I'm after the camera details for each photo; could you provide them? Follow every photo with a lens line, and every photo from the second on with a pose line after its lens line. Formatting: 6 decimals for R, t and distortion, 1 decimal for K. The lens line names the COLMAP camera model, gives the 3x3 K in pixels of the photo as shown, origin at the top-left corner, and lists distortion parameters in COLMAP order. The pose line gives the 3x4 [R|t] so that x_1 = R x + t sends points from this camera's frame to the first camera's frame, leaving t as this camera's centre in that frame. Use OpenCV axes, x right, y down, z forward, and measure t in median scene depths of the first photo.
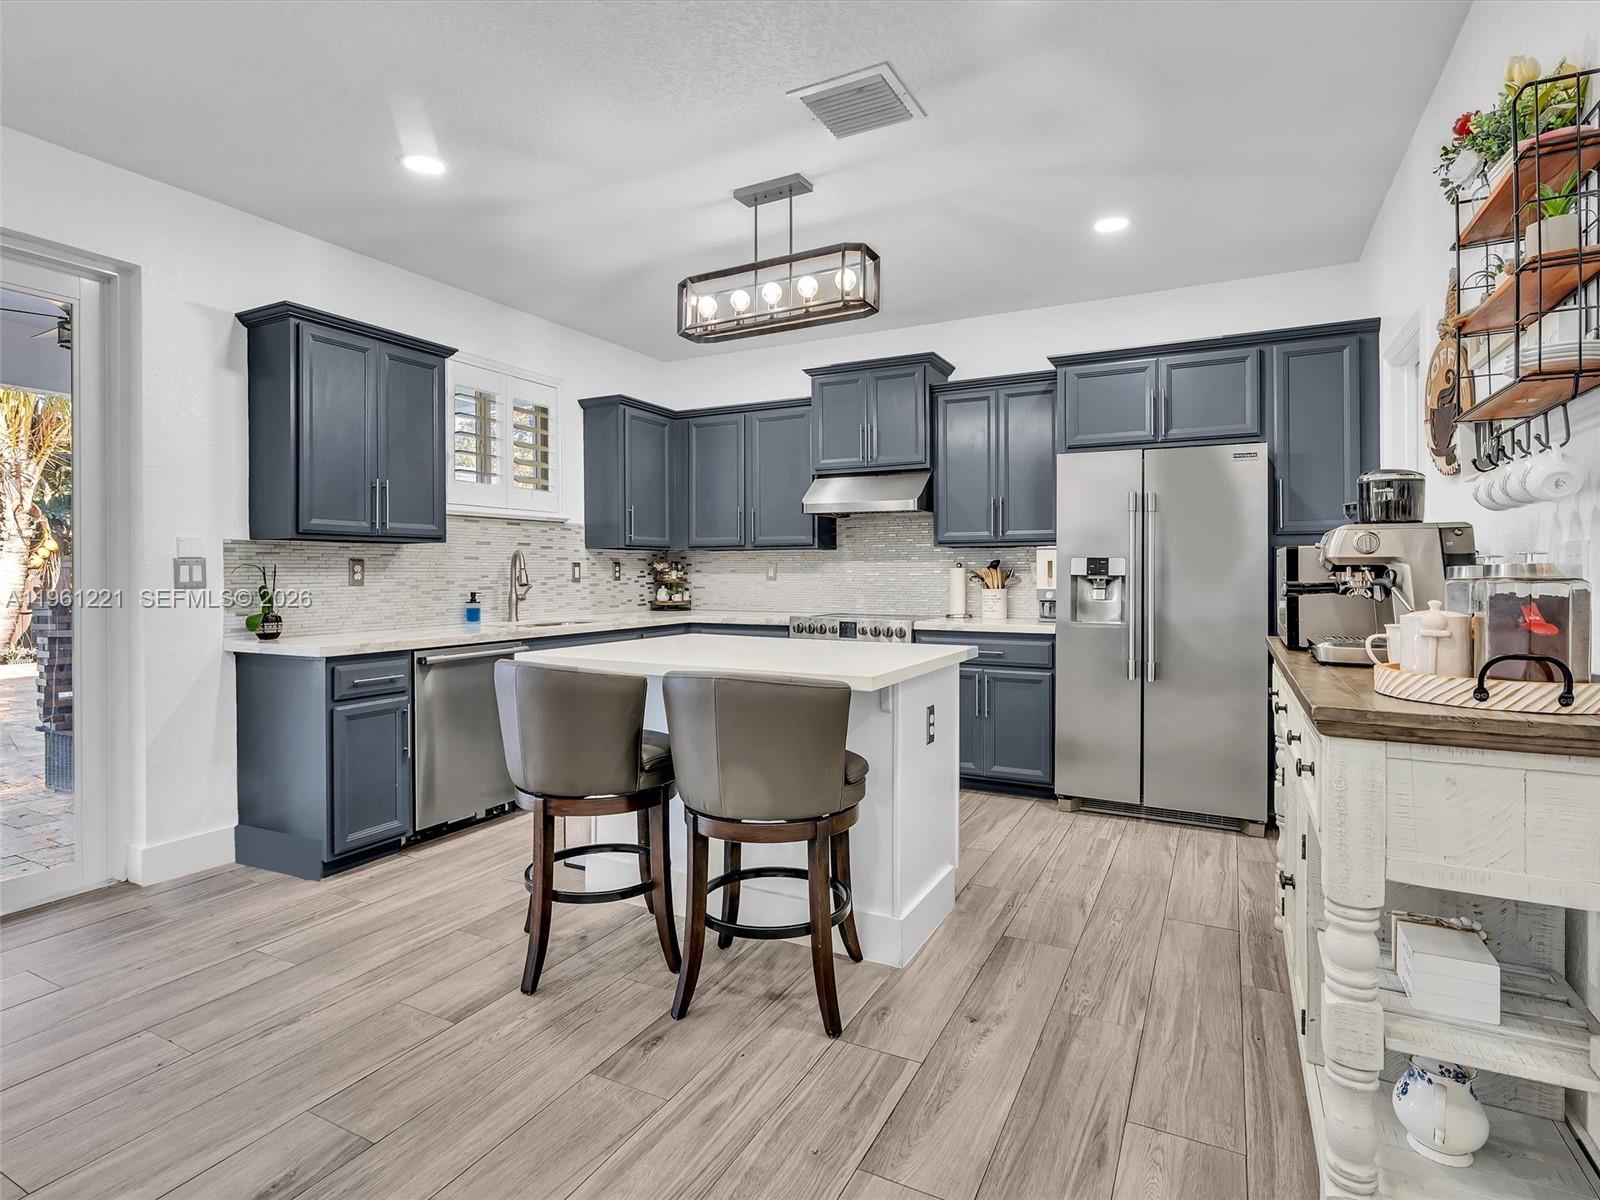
lens RADIAL K [[825.4, 0, 782.9], [0, 825.4, 570.3], [0, 0, 1]] dist [-0.001779, -0.000058]
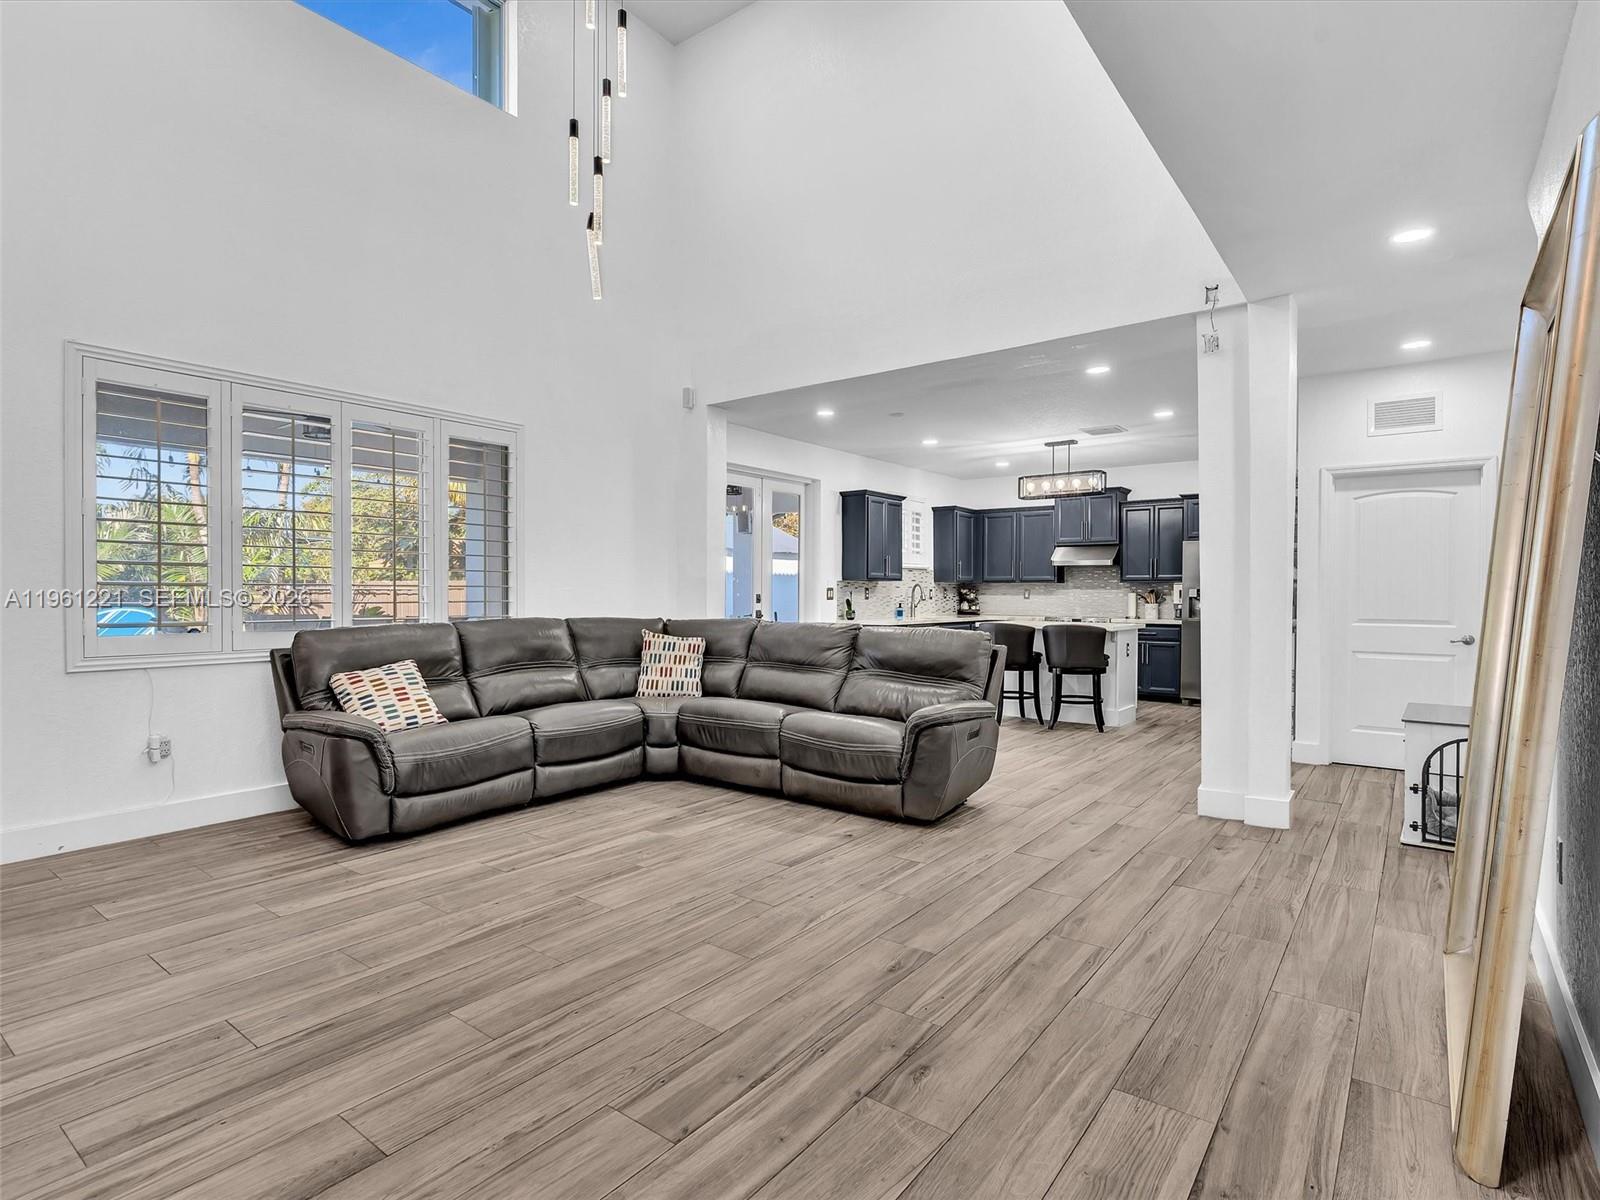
lens RADIAL K [[833.4, 0, 795.1], [0, 833.4, 599.4], [0, 0, 1]] dist [-0.003795, 0.000186]
pose [[0.988729, 0.007480, -0.149528, -0.318336], [-0.006054, 0.999932, 0.009992, -0.002760], [0.149592, -0.008974, 0.988707, -1.208387]]
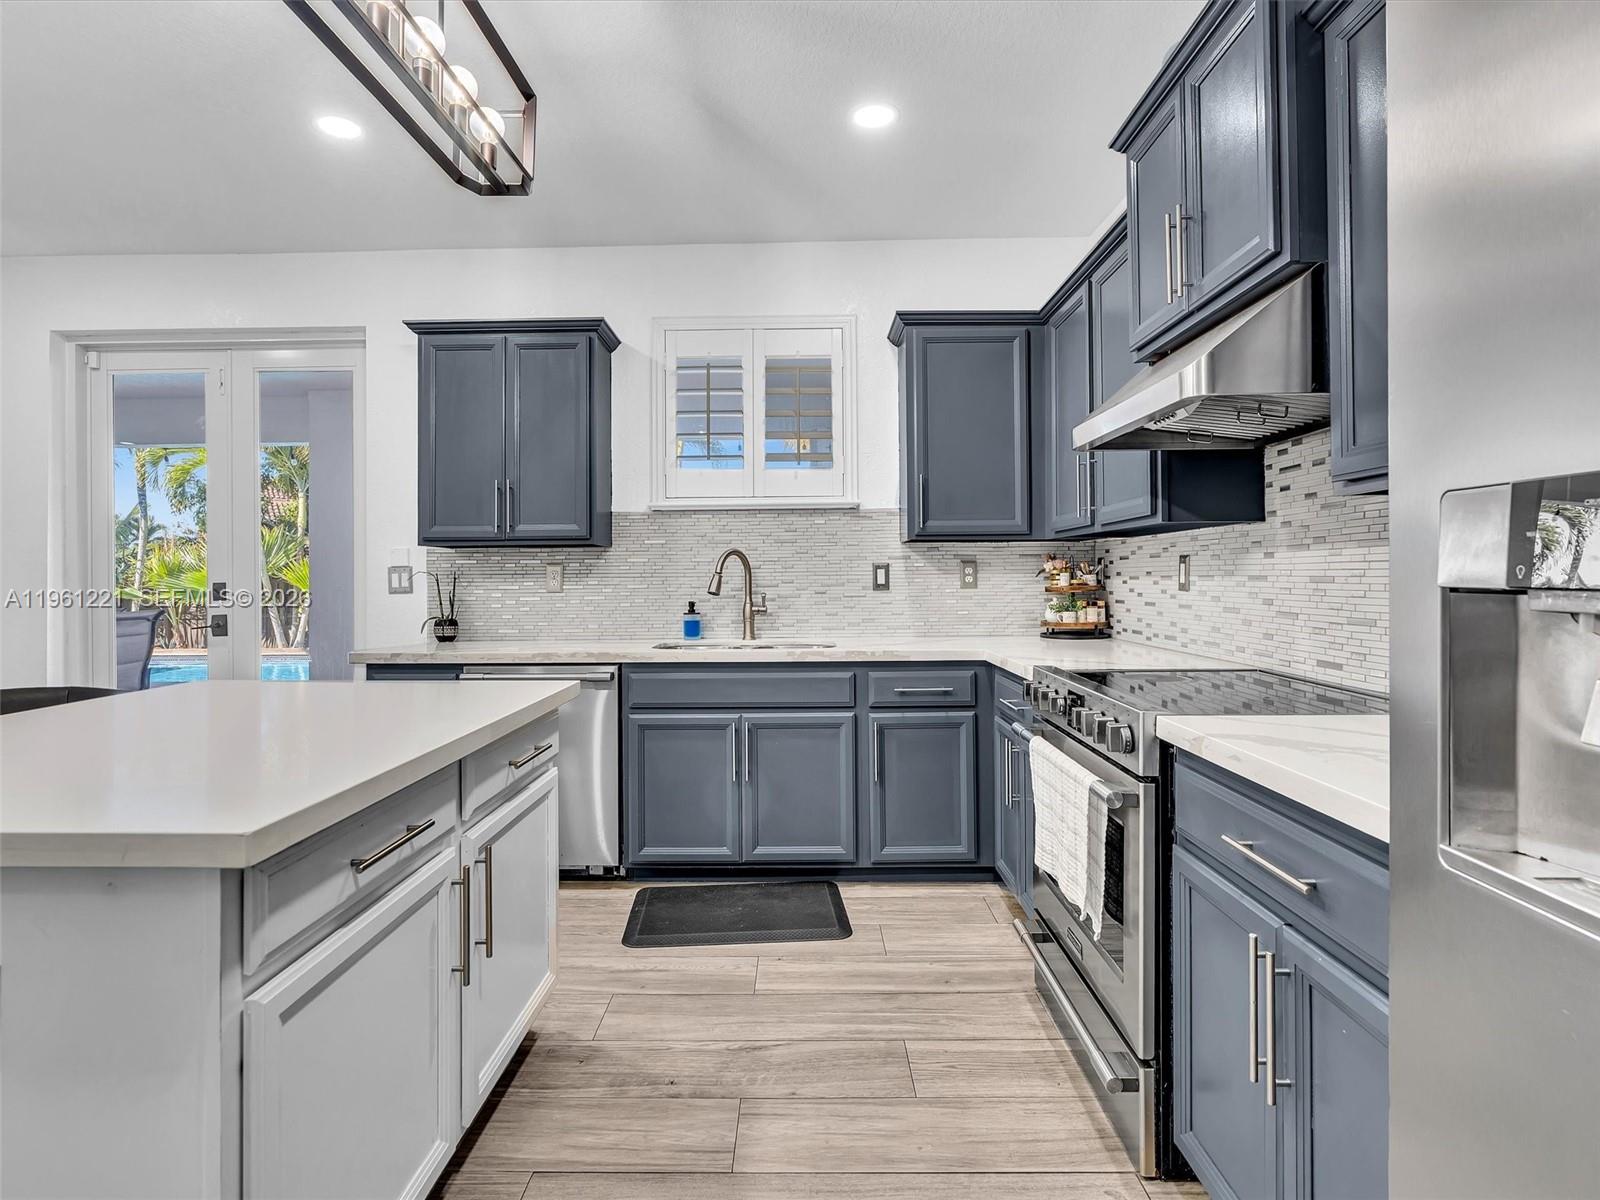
lens RADIAL K [[802.7, 0, 800.4], [0, 802.7, 574.6], [0, 0, 1]] dist [-0.001998, -0.000450]
pose [[0.463497, -0.001091, -0.886098, 0.393369], [0.006893, 0.999973, 0.002375, -0.001798], [0.886071, -0.007209, 0.463493, 0.715724]]
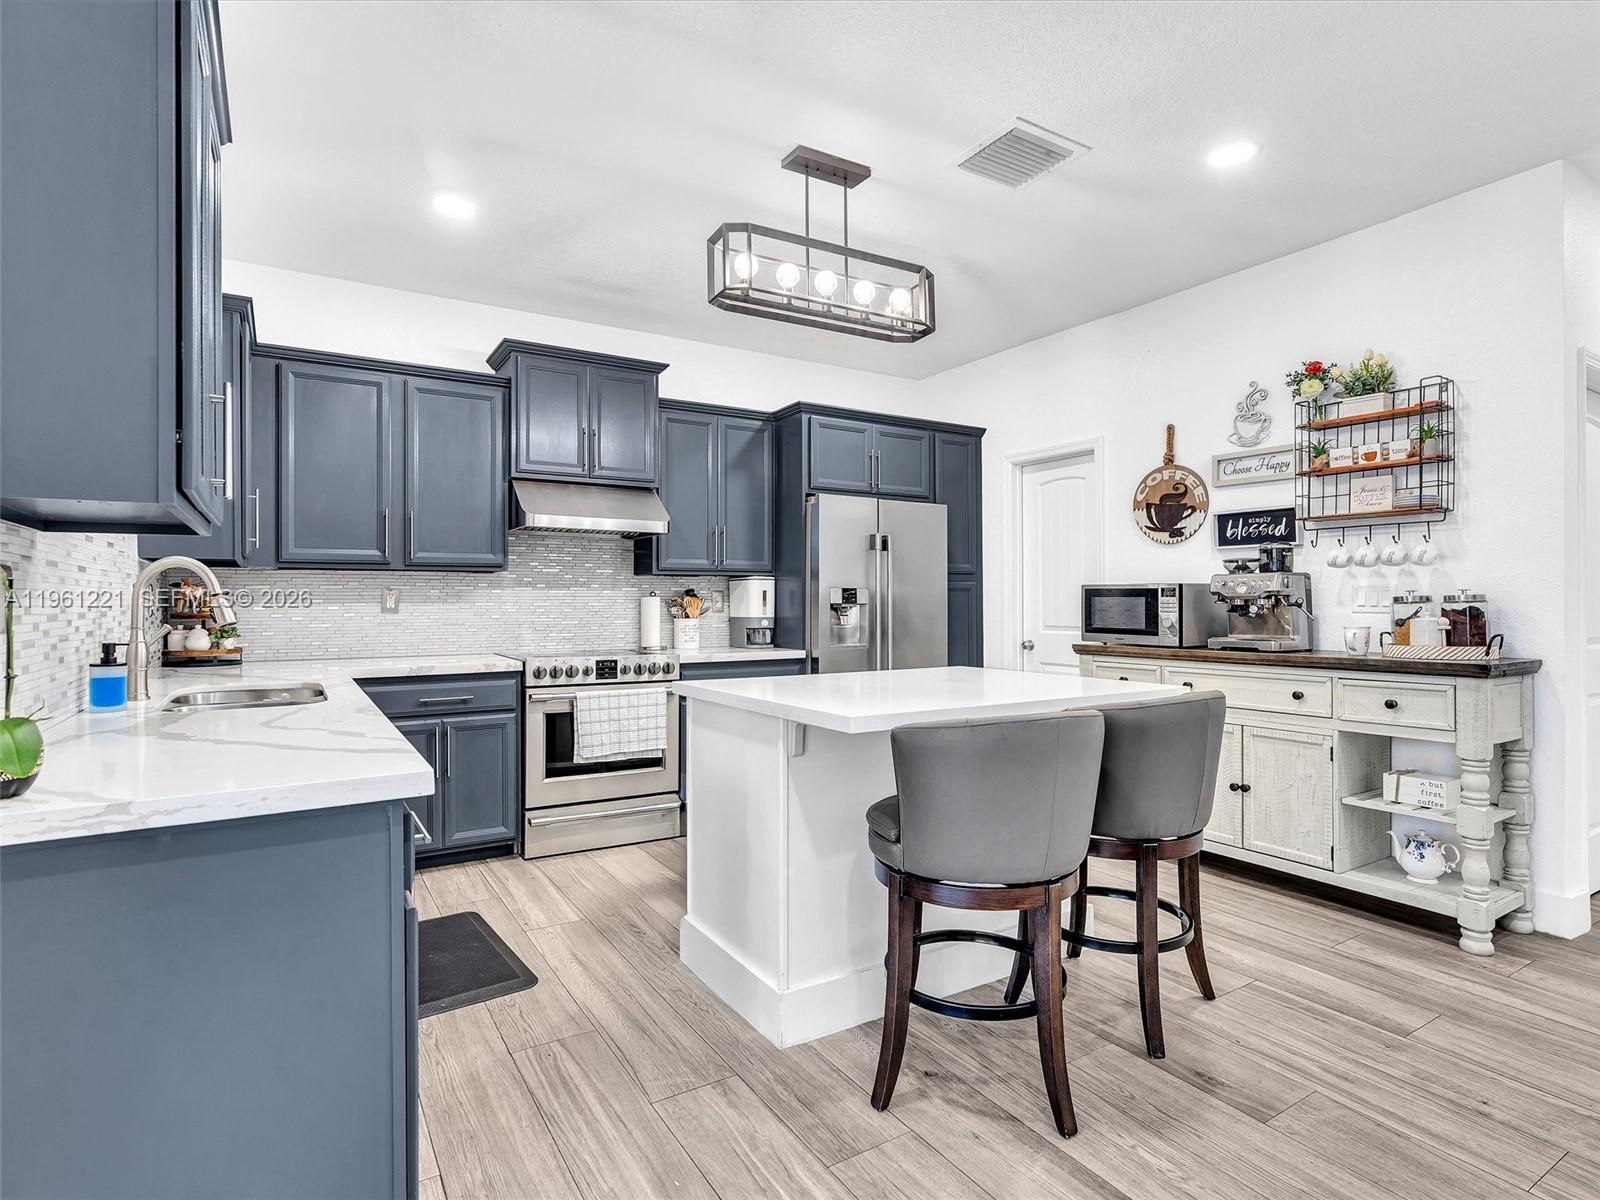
lens RADIAL K [[833.4, 0, 795.1], [0, 833.4, 599.4], [0, 0, 1]] dist [-0.003795, 0.000186]
pose [[0.502840, 0.002556, 0.864376, -0.581216], [-0.000026, 0.999996, -0.002942, 0.003317], [-0.864380, 0.001457, 0.502837, 0.428330]]
